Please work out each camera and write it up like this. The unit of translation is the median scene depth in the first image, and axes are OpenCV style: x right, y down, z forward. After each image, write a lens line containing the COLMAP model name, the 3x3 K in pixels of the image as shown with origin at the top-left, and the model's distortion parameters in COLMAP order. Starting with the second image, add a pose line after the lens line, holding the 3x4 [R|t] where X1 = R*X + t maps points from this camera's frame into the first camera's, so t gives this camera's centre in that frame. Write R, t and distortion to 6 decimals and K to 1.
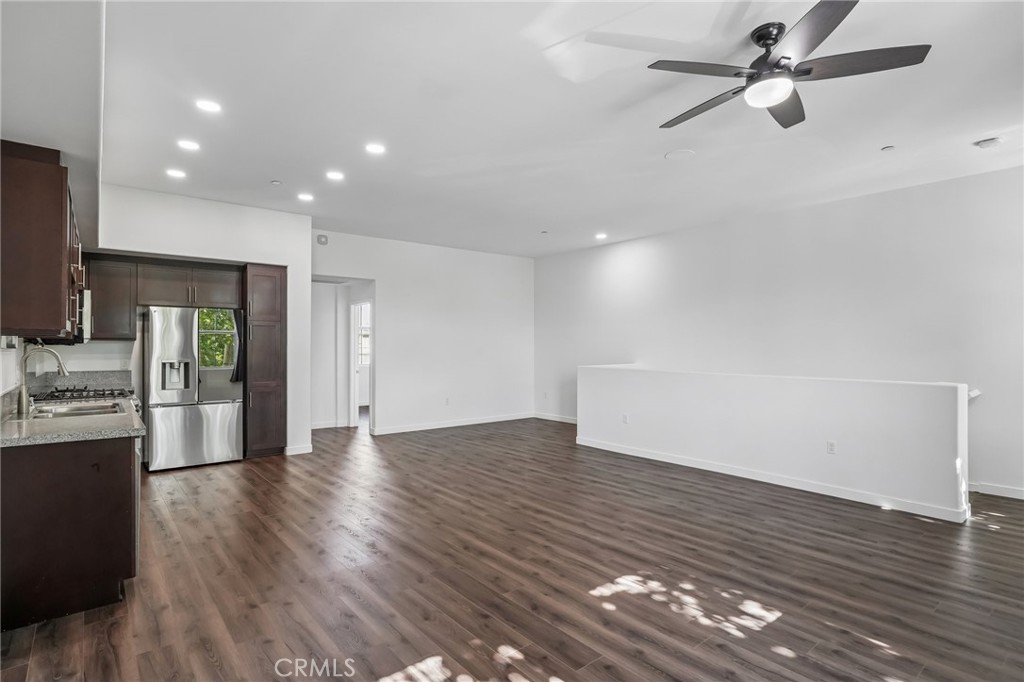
lens RADIAL K [[526.6, 0, 512.0], [0, 526.6, 341.0], [0, 0, 1]] dist [-0.003127, 0.001082]
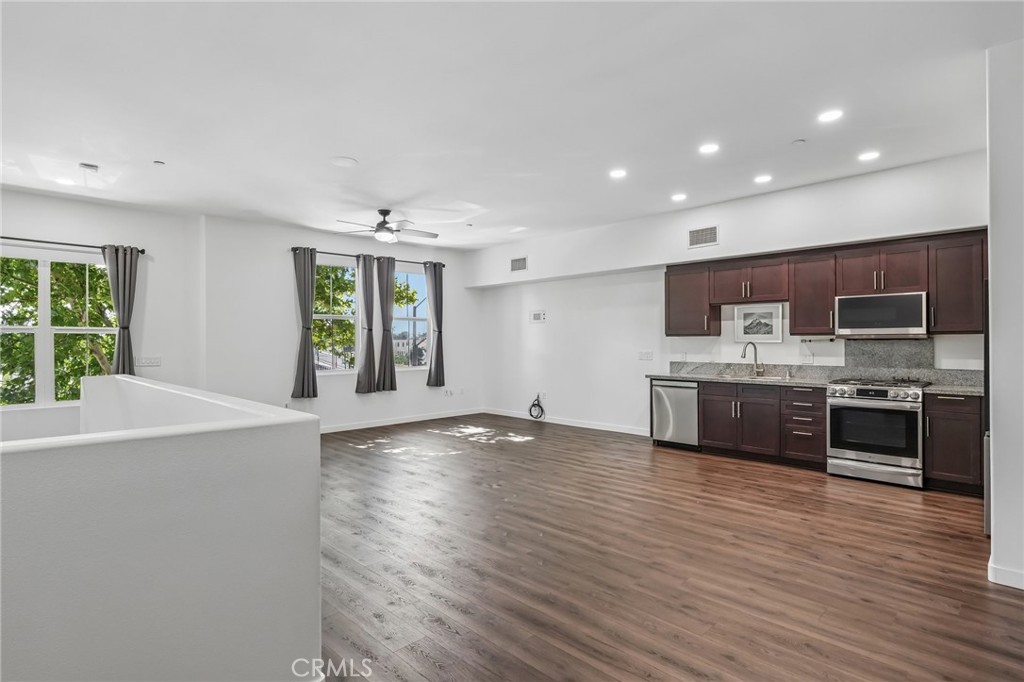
lens RADIAL K [[520.5, 0, 512.0], [0, 520.5, 341.0], [0, 0, 1]] dist [-0.006801, 0.001251]
pose [[-0.995259, 0.003695, -0.097187, 0.070980], [0.004287, 0.999974, -0.005882, 0.011474], [0.097162, -0.006271, -0.995249, 1.686486]]
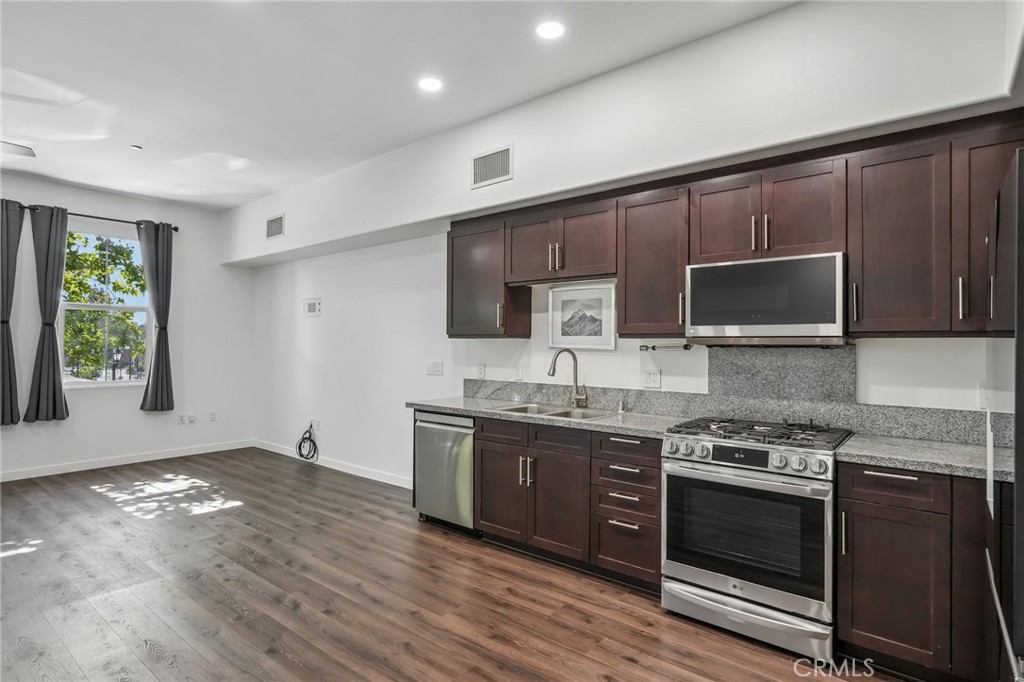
lens RADIAL K [[531.2, 0, 515.2], [0, 531.2, 340.5], [0, 0, 1]] dist [-0.011137, -0.000787]
pose [[-0.977715, -0.007811, -0.209793, -0.349050], [-0.005213, 0.999903, -0.012933, 0.008006], [0.209874, -0.011551, -0.977660, 1.258869]]
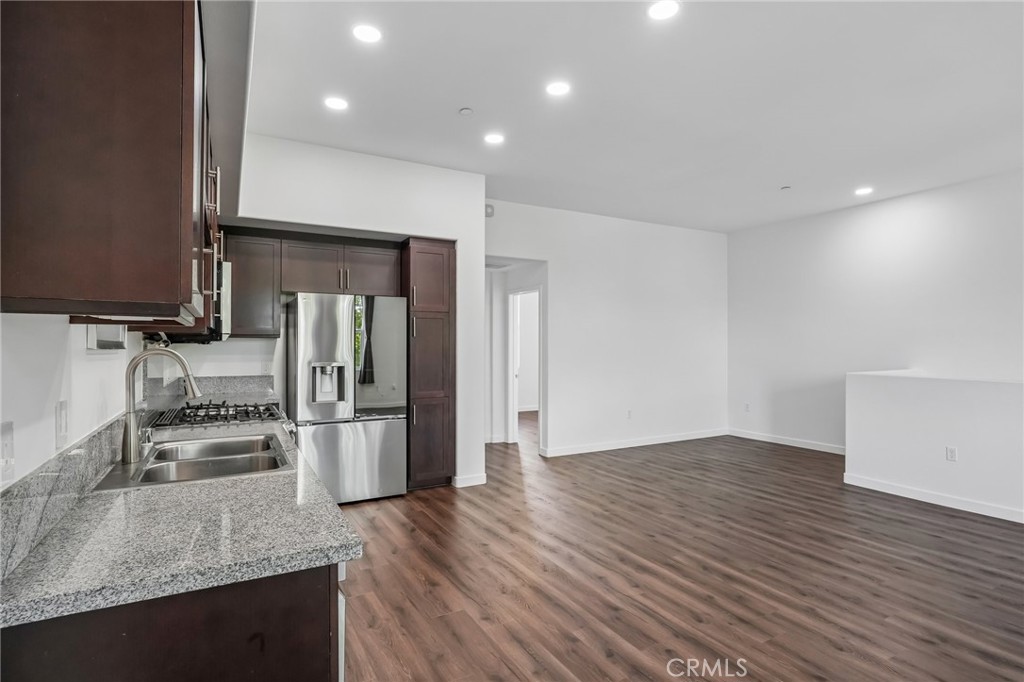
lens RADIAL K [[520.5, 0, 512.0], [0, 520.5, 341.0], [0, 0, 1]] dist [-0.006801, 0.001251]
pose [[0.985930, -0.001287, -0.167151, -0.261659], [0.001652, 0.999997, 0.002046, 0.003092], [0.167148, -0.002294, 0.985929, 0.314905]]
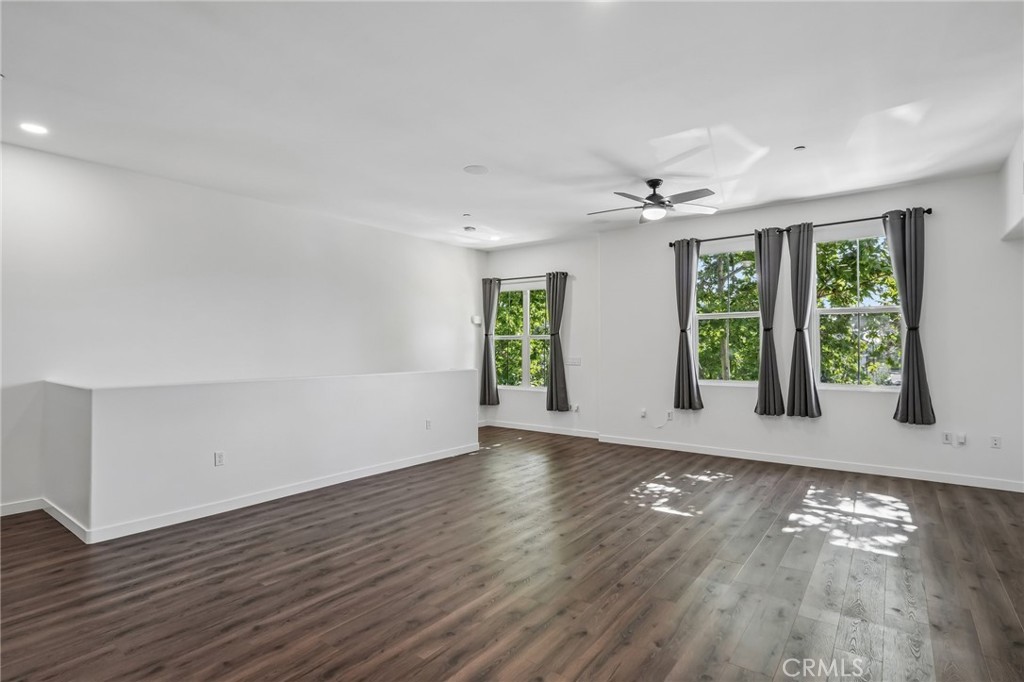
lens RADIAL K [[515.7, 0, 512.0], [0, 515.7, 341.0], [0, 0, 1]] dist [-0.000133, 0.000411]
pose [[-0.246183, 0.010027, 0.969172, -0.589046], [-0.004976, 0.999920, -0.011609, 0.008377], [-0.969211, -0.007681, -0.246113, 0.966475]]
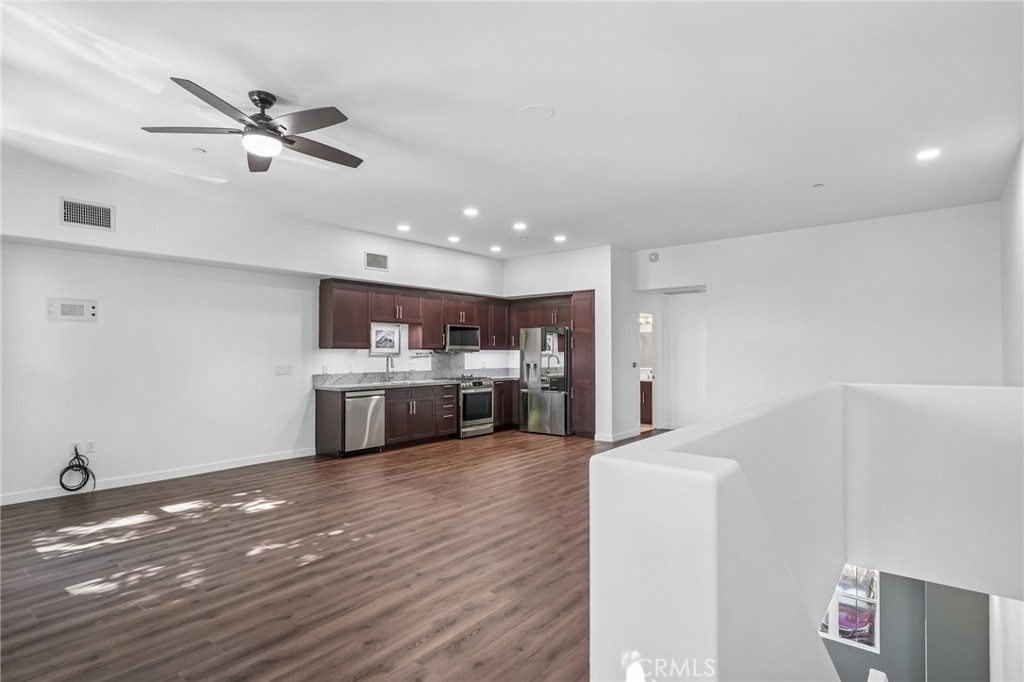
lens RADIAL K [[520.5, 0, 512.0], [0, 520.5, 341.0], [0, 0, 1]] dist [-0.006801, 0.001251]
pose [[0.204089, -0.025875, -0.978610, 0.881665], [0.009632, 0.999655, -0.024422, 0.011079], [0.978905, -0.004442, 0.204268, 0.651469]]
